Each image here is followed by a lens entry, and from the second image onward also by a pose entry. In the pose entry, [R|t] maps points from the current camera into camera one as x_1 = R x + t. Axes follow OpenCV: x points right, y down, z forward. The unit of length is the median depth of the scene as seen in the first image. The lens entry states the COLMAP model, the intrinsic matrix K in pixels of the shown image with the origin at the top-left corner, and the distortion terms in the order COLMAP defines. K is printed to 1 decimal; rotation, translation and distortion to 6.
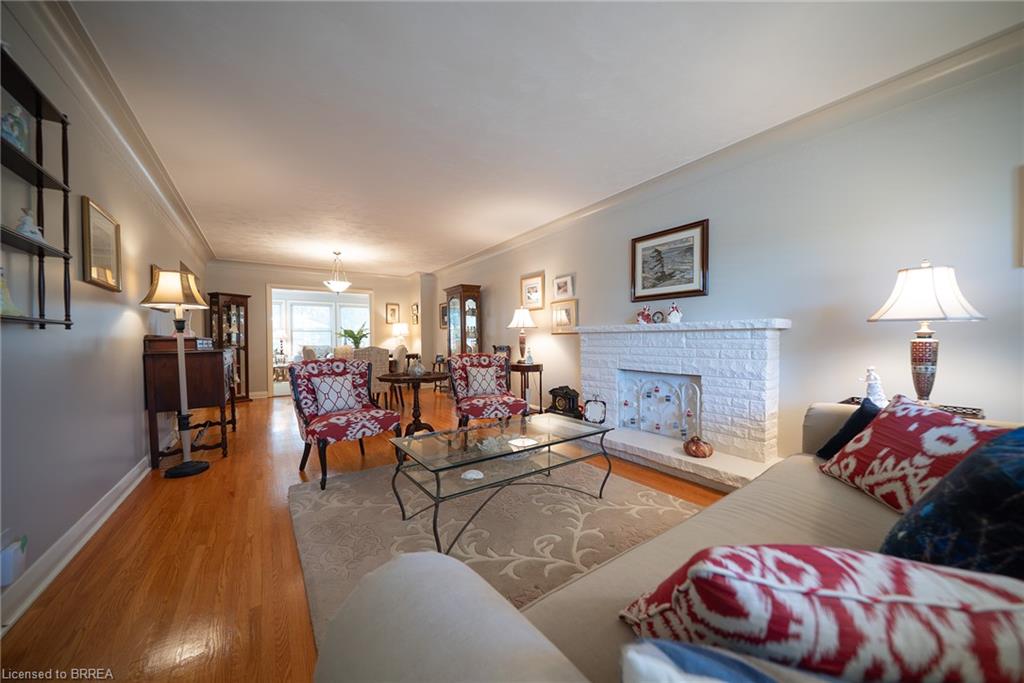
lens RADIAL K [[349.9, 0, 511.0], [0, 349.9, 342.7], [0, 0, 1]] dist [-0.008272, -0.000224]
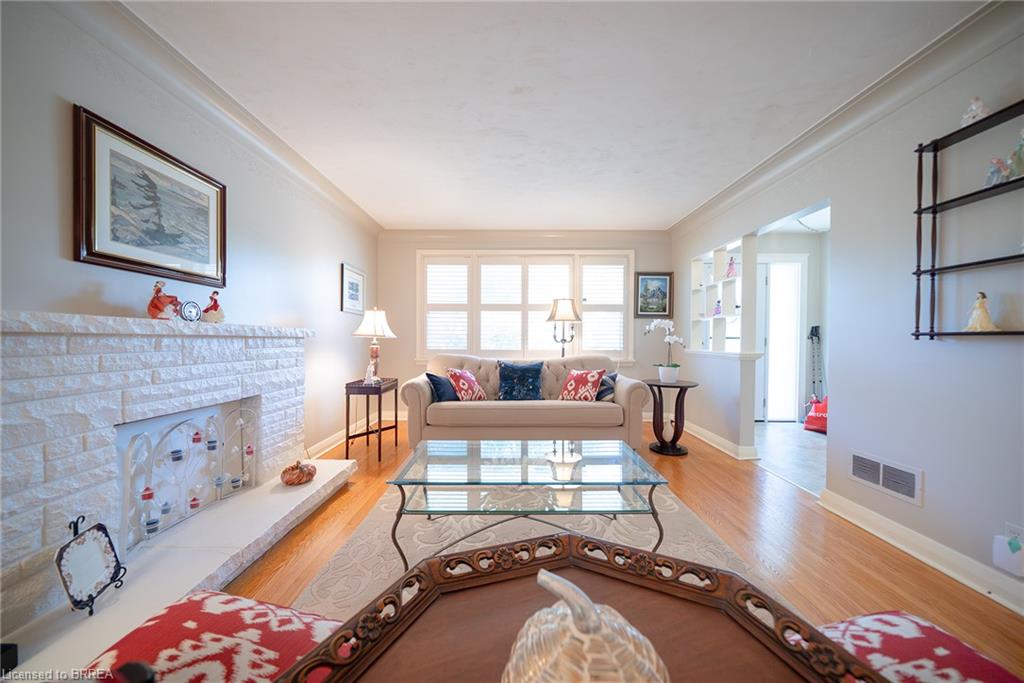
lens RADIAL K [[349.9, 0, 508.6], [0, 349.9, 343.7], [0, 0, 1]] dist [-0.008272, -0.000224]
pose [[-0.807410, 0.001544, 0.589989, -0.314394], [0.013282, 0.999791, 0.015560, -0.020531], [-0.589842, 0.020399, -0.807261, 1.111014]]
